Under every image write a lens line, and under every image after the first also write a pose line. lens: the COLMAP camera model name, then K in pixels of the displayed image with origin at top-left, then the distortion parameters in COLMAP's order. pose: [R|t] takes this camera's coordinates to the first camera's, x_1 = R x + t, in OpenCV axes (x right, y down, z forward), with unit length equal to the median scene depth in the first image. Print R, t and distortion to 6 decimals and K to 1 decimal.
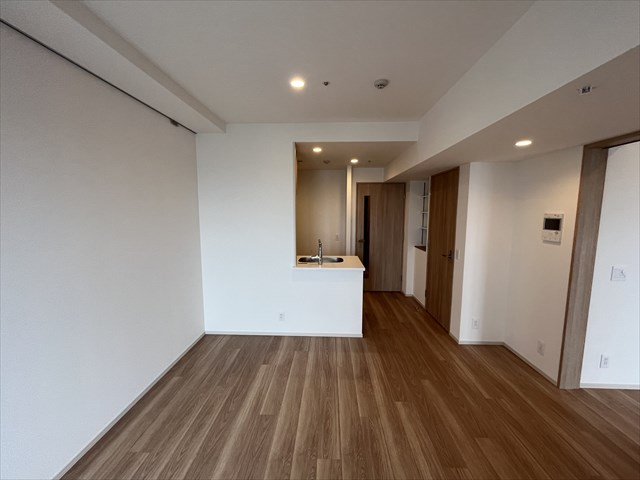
lens RADIAL K [[261.5, 0, 318.9], [0, 261.5, 239.8], [0, 0, 1]] dist [-0.001750, -0.000053]
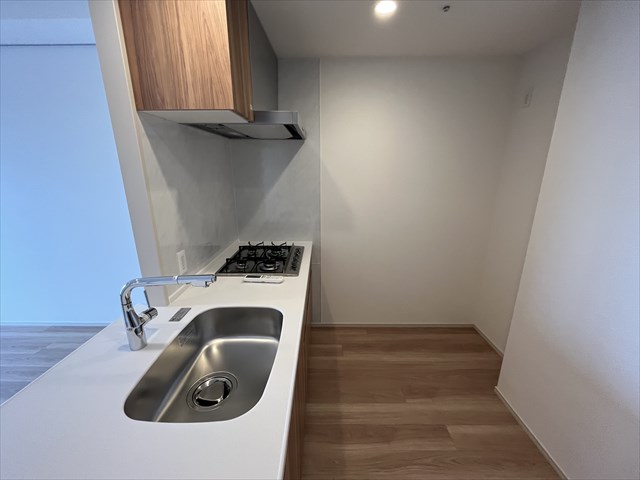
lens RADIAL K [[261.5, 0, 321.6], [0, 261.5, 242.0], [0, 0, 1]] dist [-0.001750, -0.000053]
pose [[0.022507, 0.270664, -0.962411, 0.453954], [-0.105979, 0.957877, 0.266910, -0.215287], [0.994114, 0.095988, 0.050244, 2.051338]]
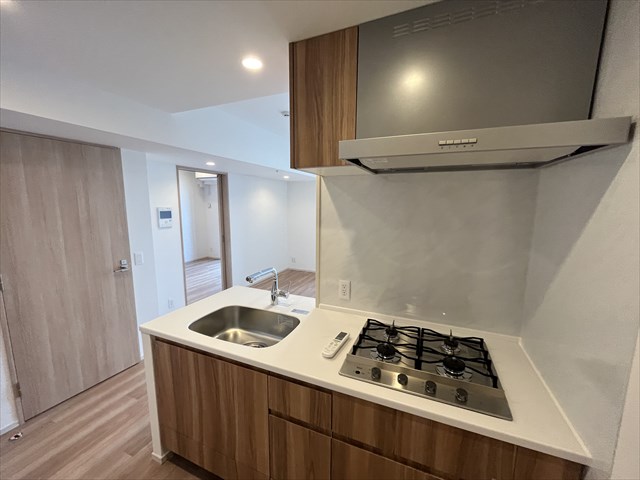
lens RADIAL K [[261.5, 0, 318.4], [0, 261.5, 240.3], [0, 0, 1]] dist [-0.001750, -0.000053]
pose [[-0.939971, -0.056882, 0.336480, -0.367137], [0.027871, 0.969920, 0.241824, -0.289998], [-0.340114, 0.236686, -0.910111, 2.453404]]
